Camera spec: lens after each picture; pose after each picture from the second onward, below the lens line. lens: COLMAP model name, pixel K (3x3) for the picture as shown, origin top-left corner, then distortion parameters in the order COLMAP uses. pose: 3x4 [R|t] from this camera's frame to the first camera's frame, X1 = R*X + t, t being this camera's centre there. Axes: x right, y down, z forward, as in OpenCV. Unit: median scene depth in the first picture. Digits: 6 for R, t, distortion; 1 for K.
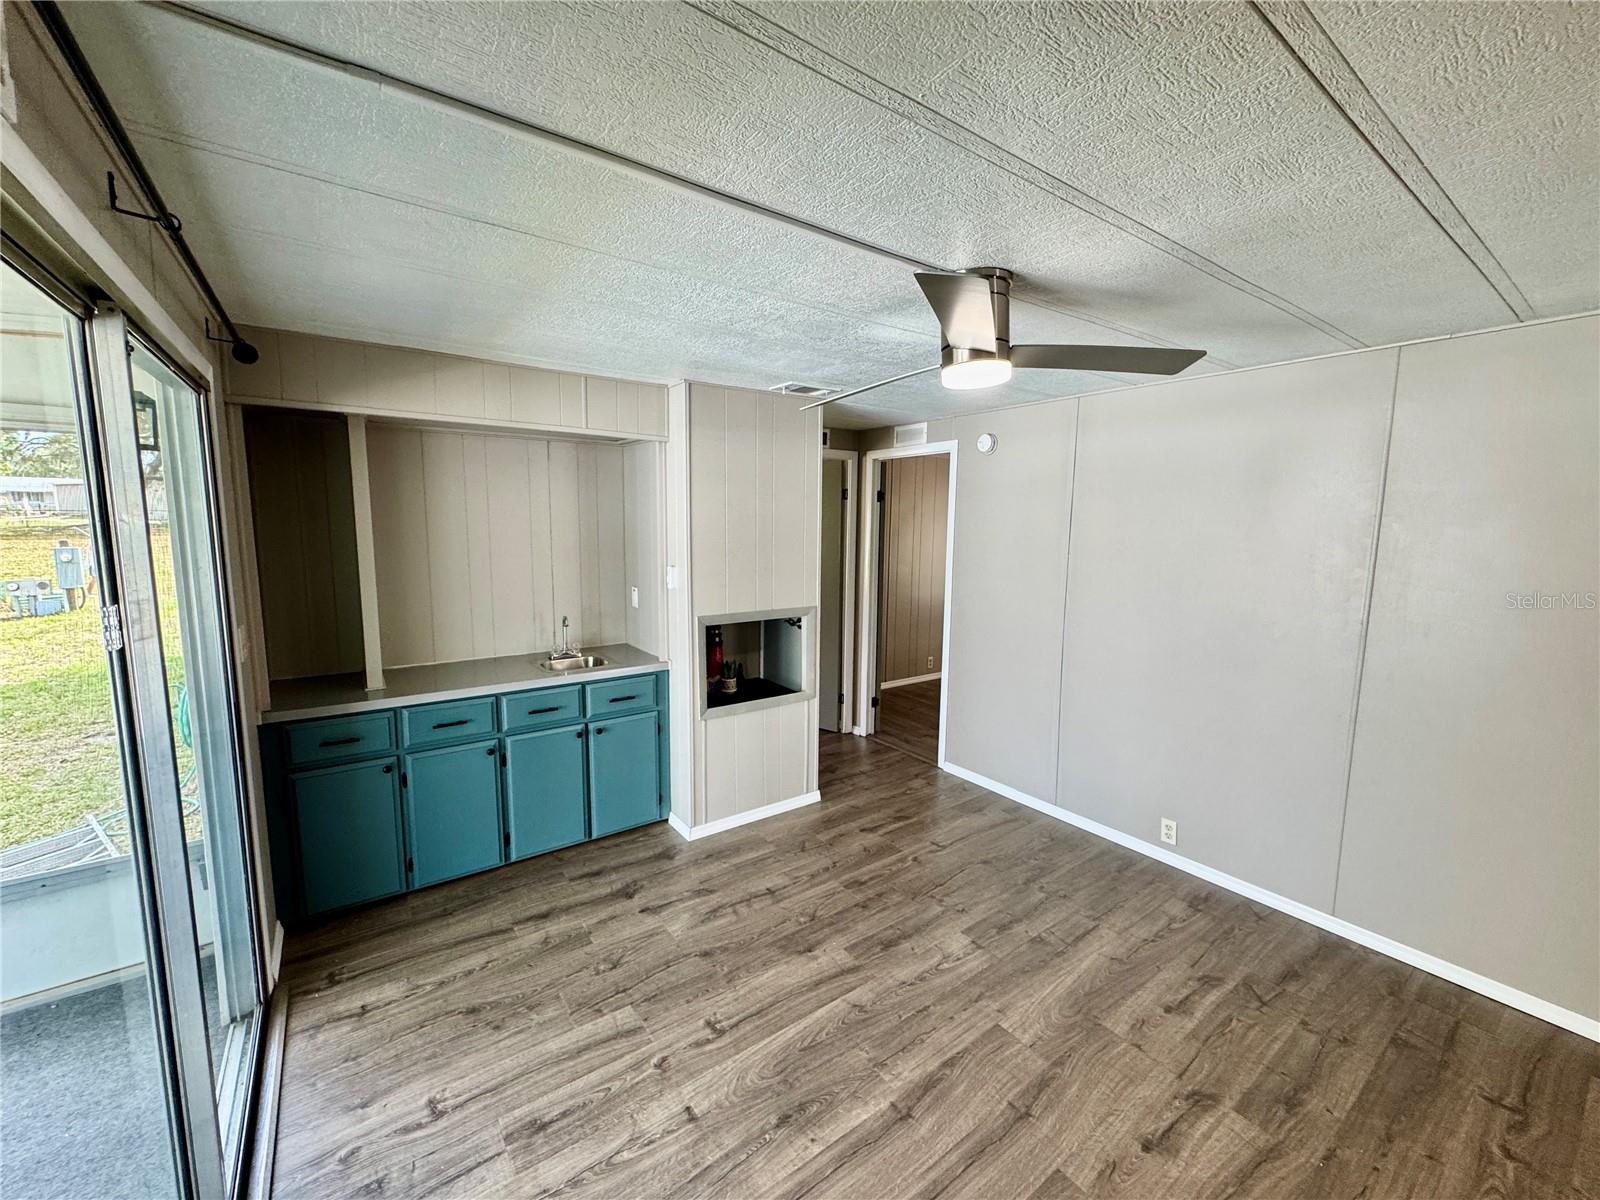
lens RADIAL K [[633.2, 0, 792.3], [0, 633.2, 604.2], [0, 0, 1]] dist [-0.003281, 0.000895]
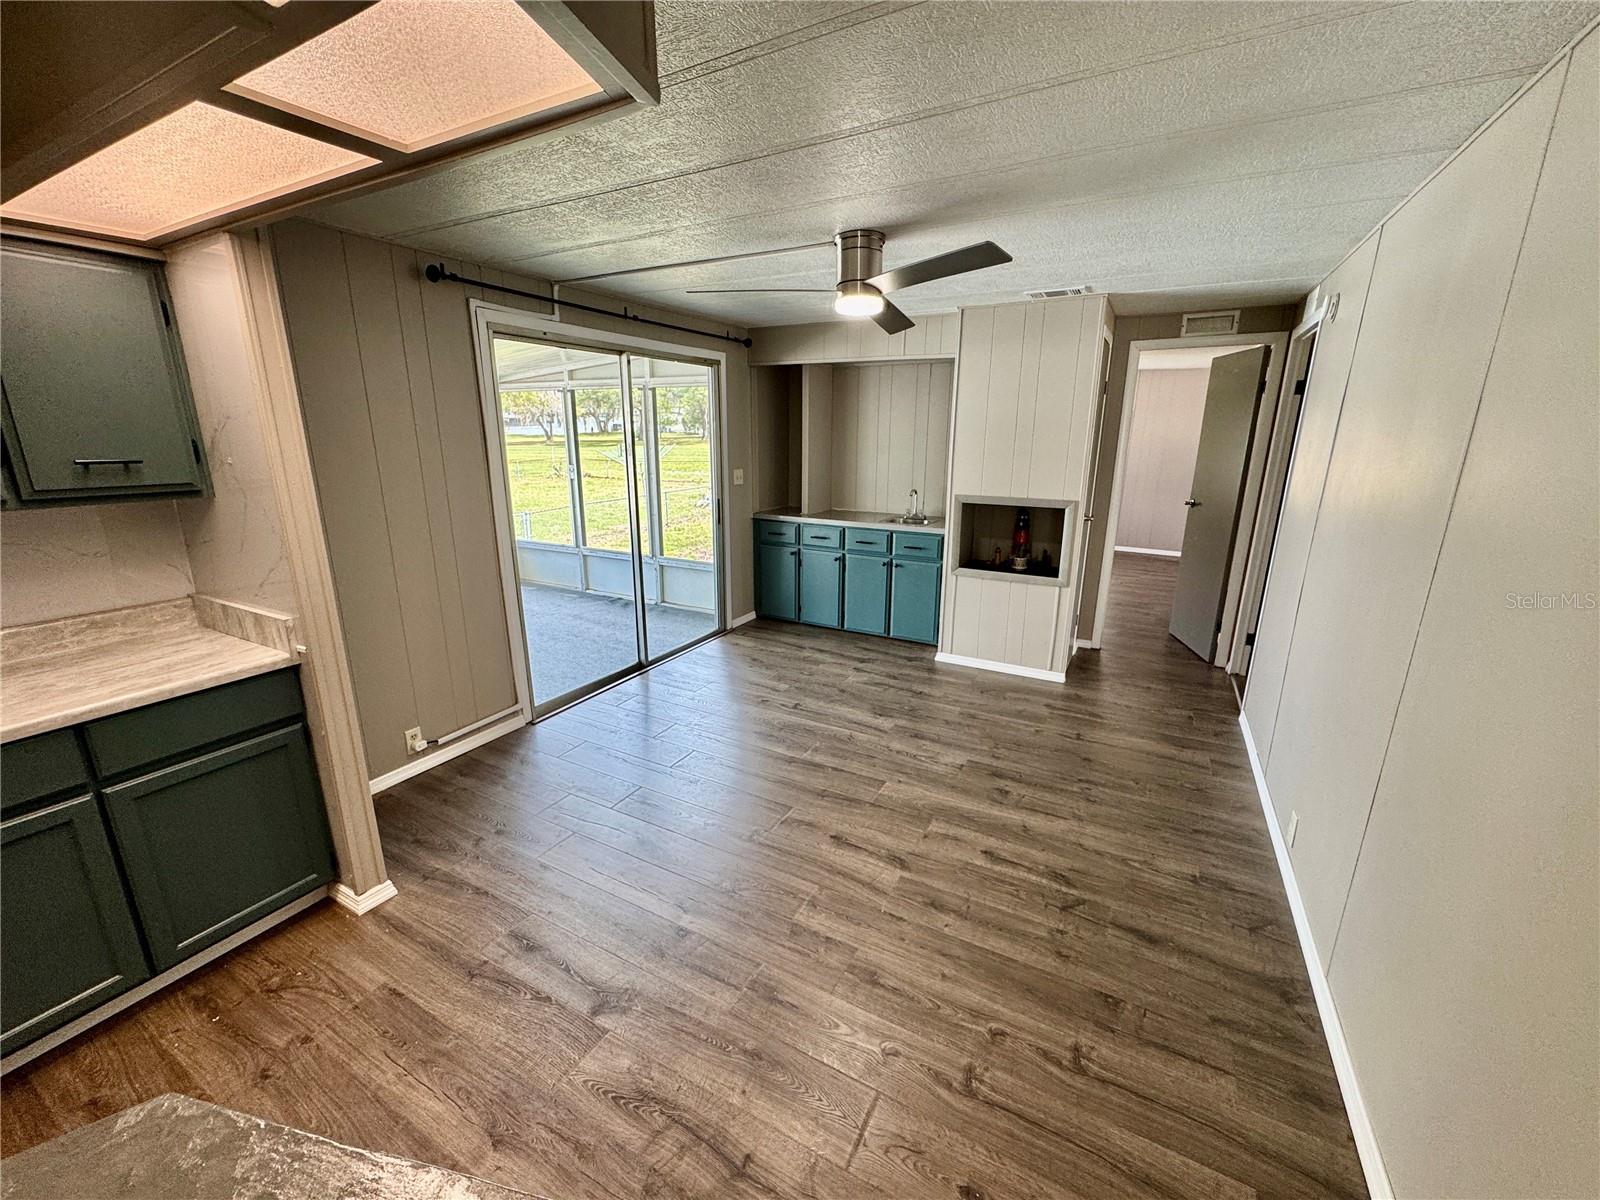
lens RADIAL K [[633.2, 0, 795.9], [0, 633.2, 598.5], [0, 0, 1]] dist [-0.003281, 0.000895]
pose [[0.423690, 0.222730, -0.877997, 1.082142], [-0.113451, 0.974713, 0.192517, 0.019016], [0.898674, 0.018042, 0.438245, 0.156962]]
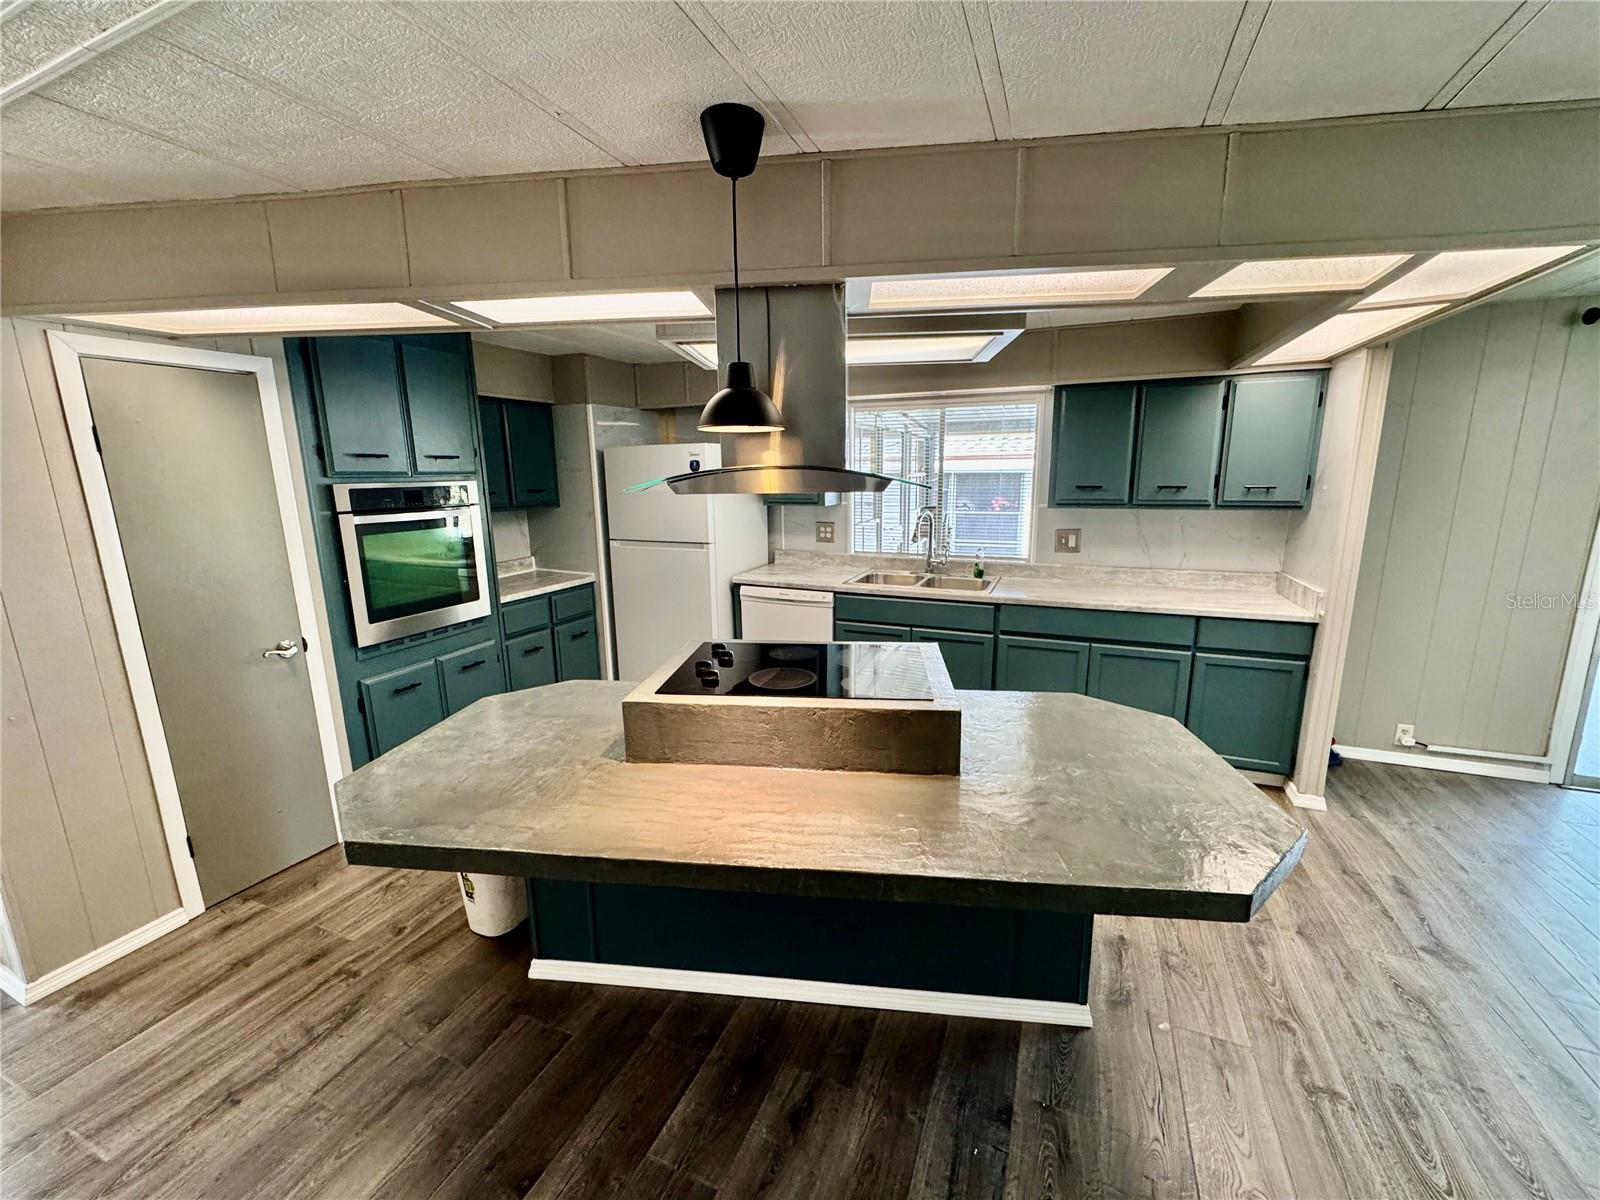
lens RADIAL K [[633.2, 0, 801.0], [0, 633.2, 598.2], [0, 0, 1]] dist [-0.003281, 0.000895]
pose [[-0.860993, 0.101610, -0.498363, 1.776591], [-0.058119, 0.953768, 0.294870, -0.031184], [0.505285, 0.282846, -0.815283, 0.522389]]
